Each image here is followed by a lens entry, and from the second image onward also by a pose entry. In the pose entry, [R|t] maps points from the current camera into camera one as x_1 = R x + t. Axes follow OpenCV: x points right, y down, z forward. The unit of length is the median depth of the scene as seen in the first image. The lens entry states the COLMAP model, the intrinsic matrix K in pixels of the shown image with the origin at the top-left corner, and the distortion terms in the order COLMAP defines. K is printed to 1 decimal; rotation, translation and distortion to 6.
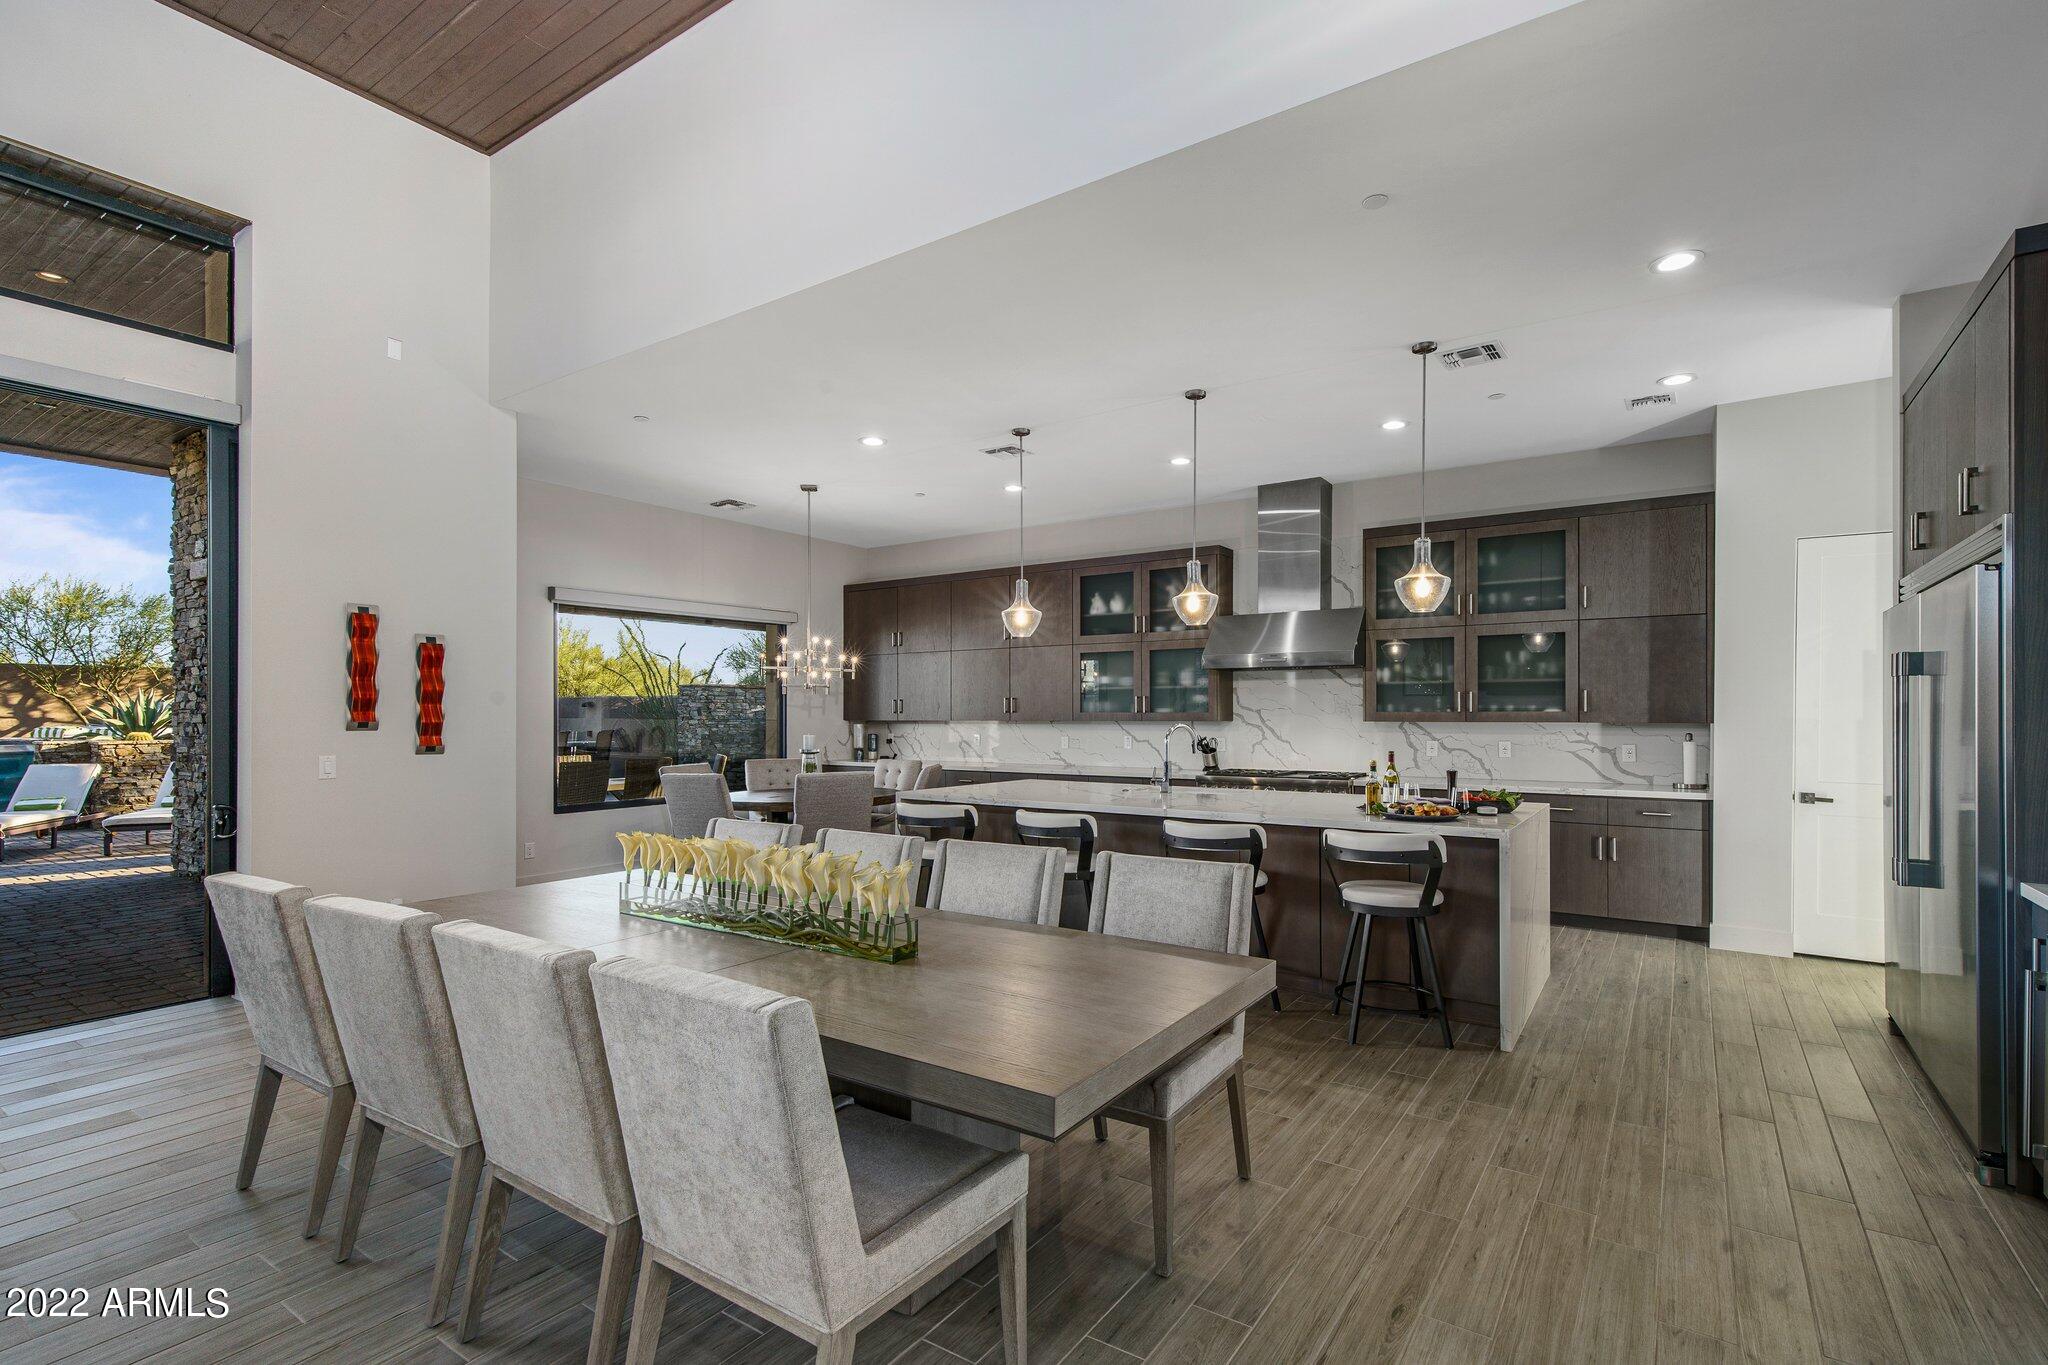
lens RADIAL K [[952.4, 0, 1061.7], [0, 952.4, 708.0], [0, 0, 1]] dist [0.001312, 0.000158]
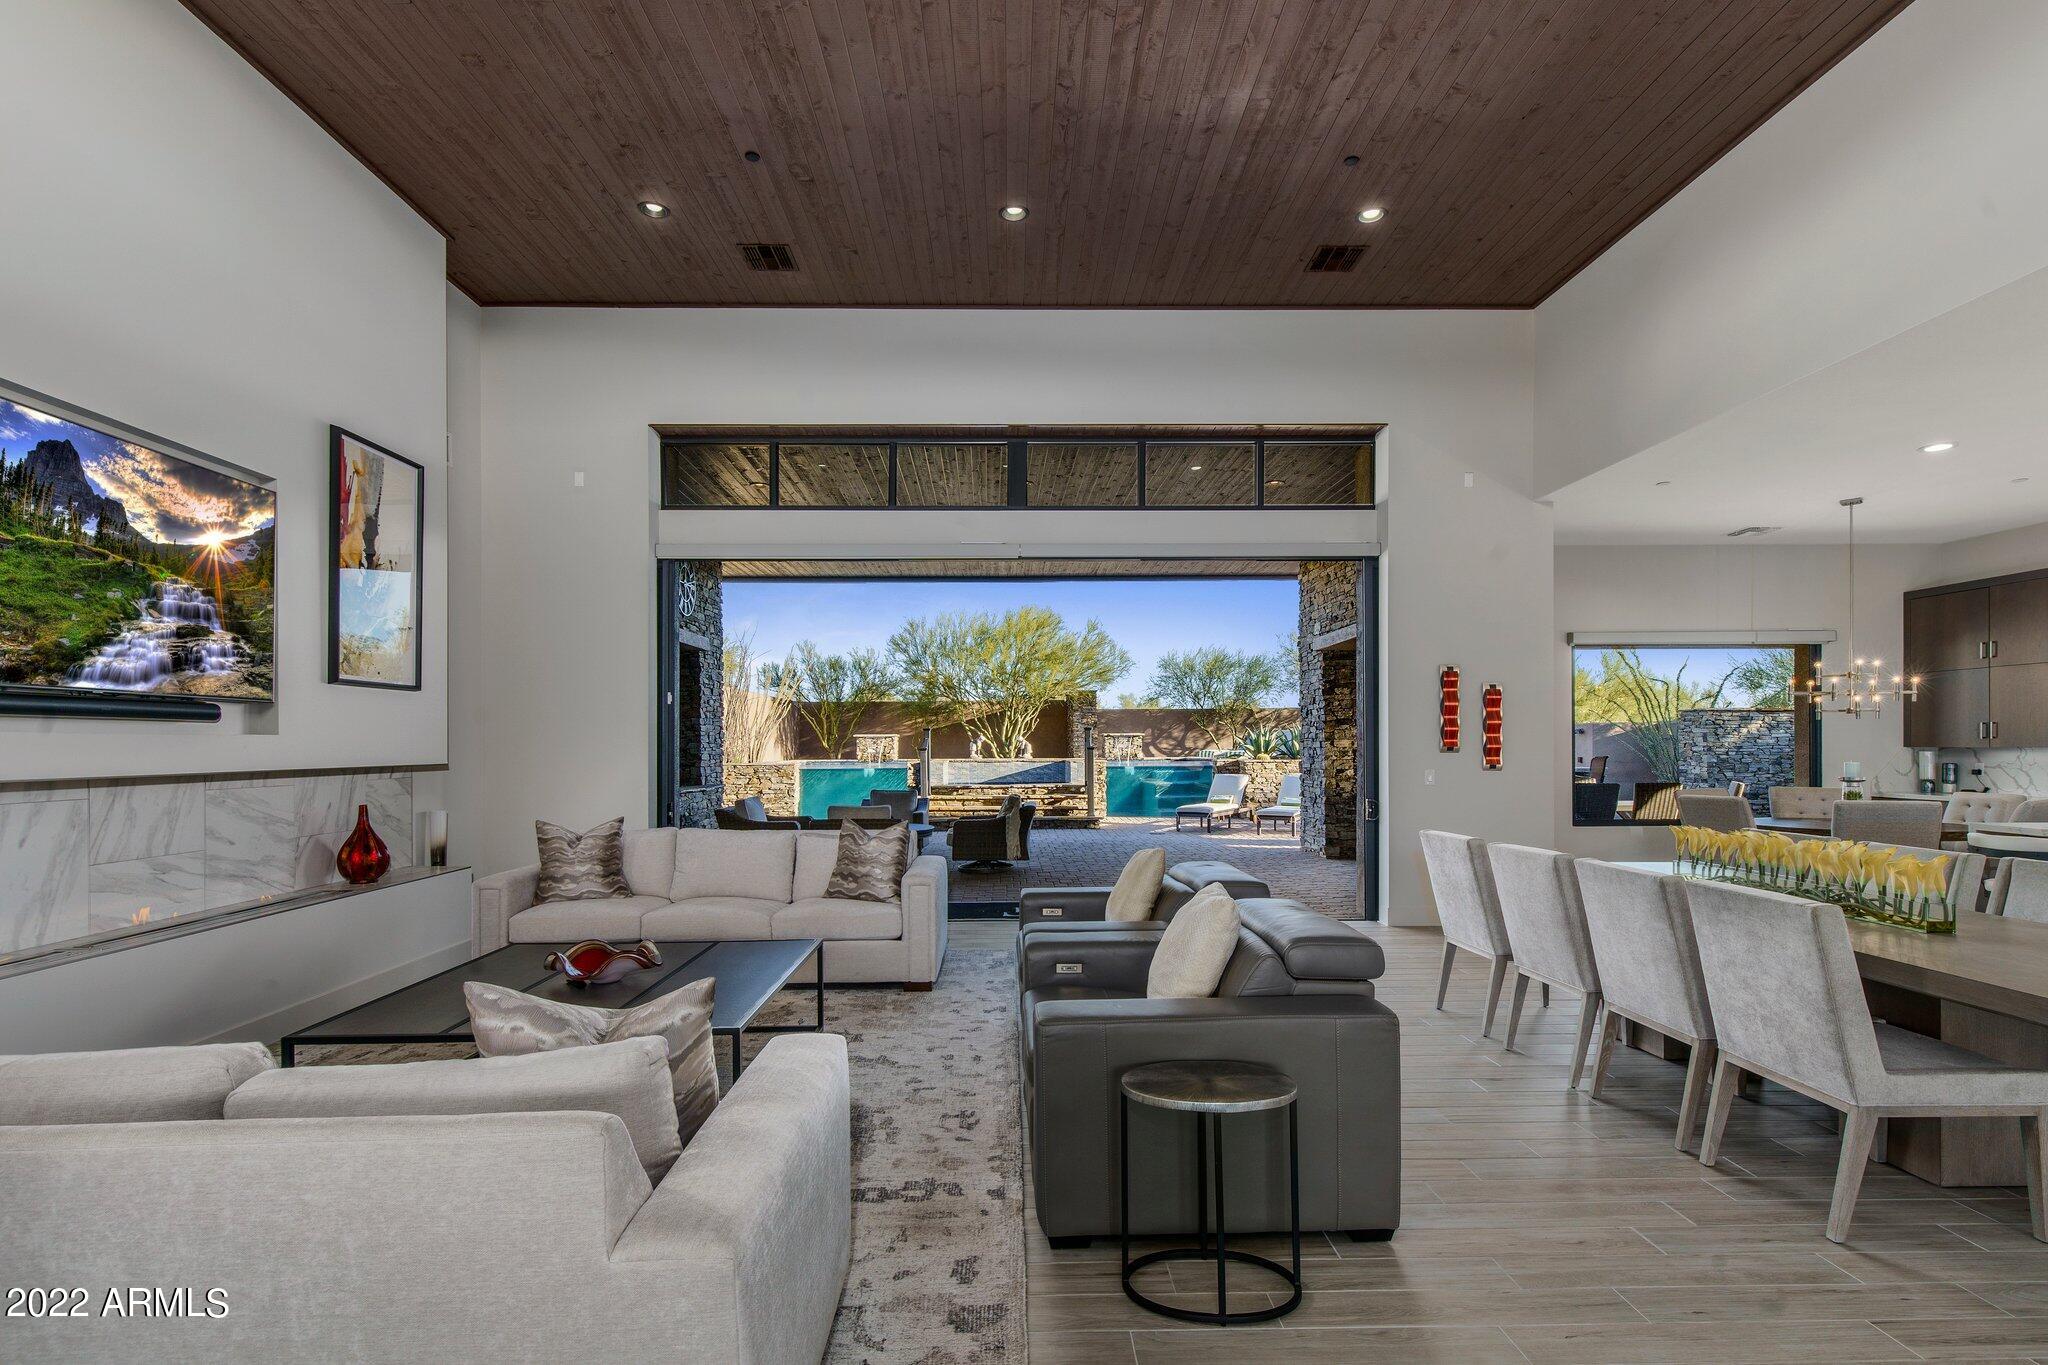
lens RADIAL K [[972.2, 0, 1003.4], [0, 972.2, 741.9], [0, 0, 1]] dist [0.000234, 0.000305]
pose [[0.556412, -0.002668, -0.830902, 0.072261], [0.008716, 0.999959, 0.002626, -0.001666], [0.830861, -0.008703, 0.556412, -0.250508]]
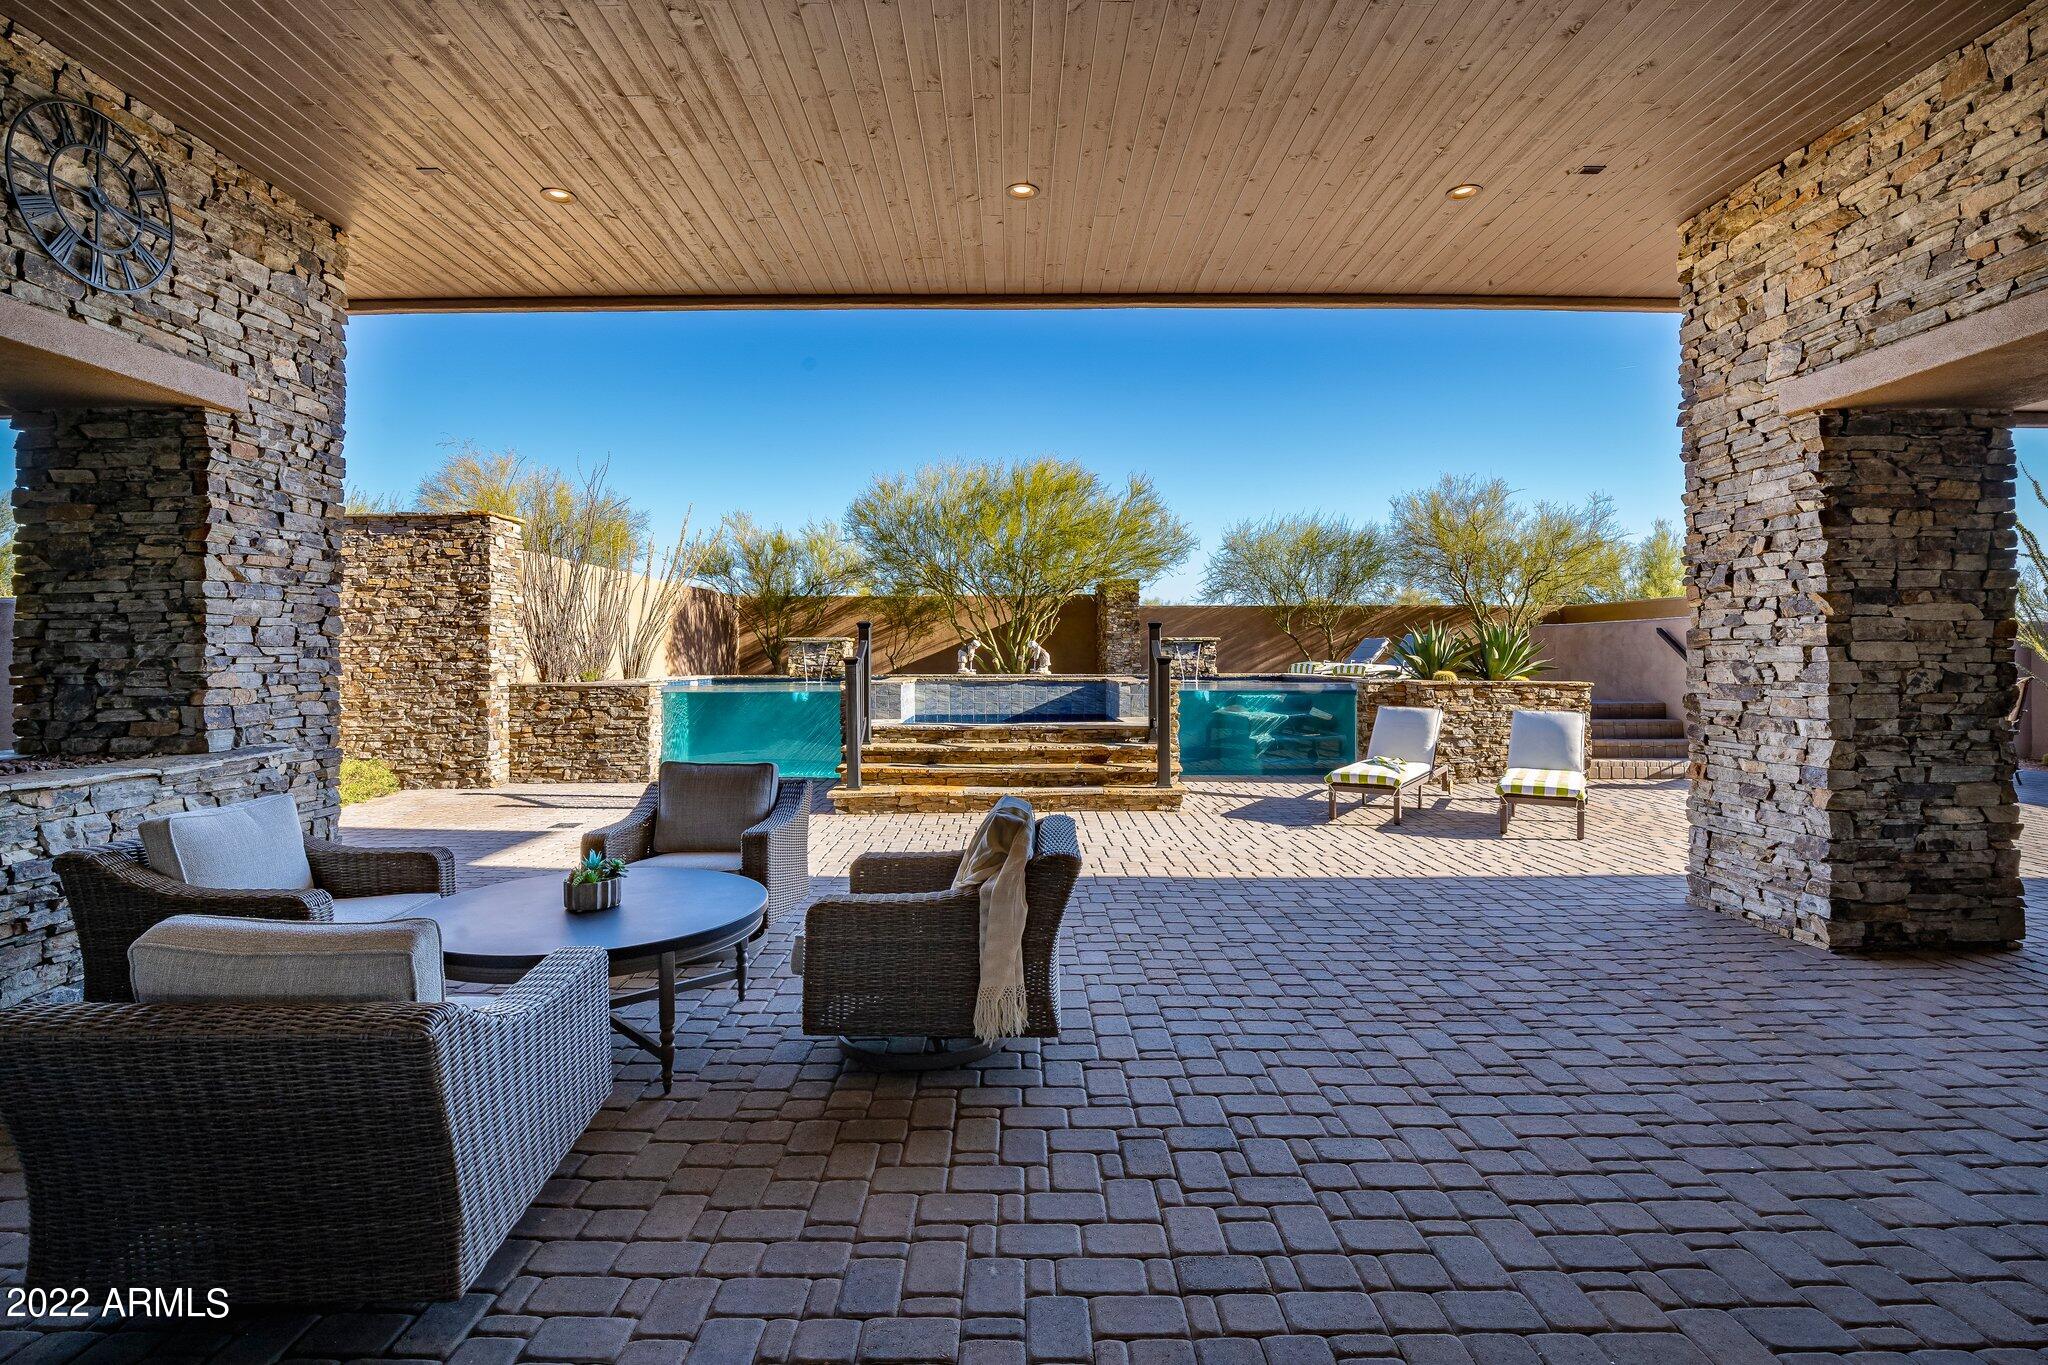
lens RADIAL K [[986.4, 0, 1020.0], [0, 986.4, 633.0], [0, 0, 1]] dist [-0.002261, -0.000390]
pose [[0.558930, -0.016749, -0.829045, -0.727098], [0.004947, 0.999846, -0.016864, 0.006214], [0.829200, 0.005324, 0.558927, 0.306666]]
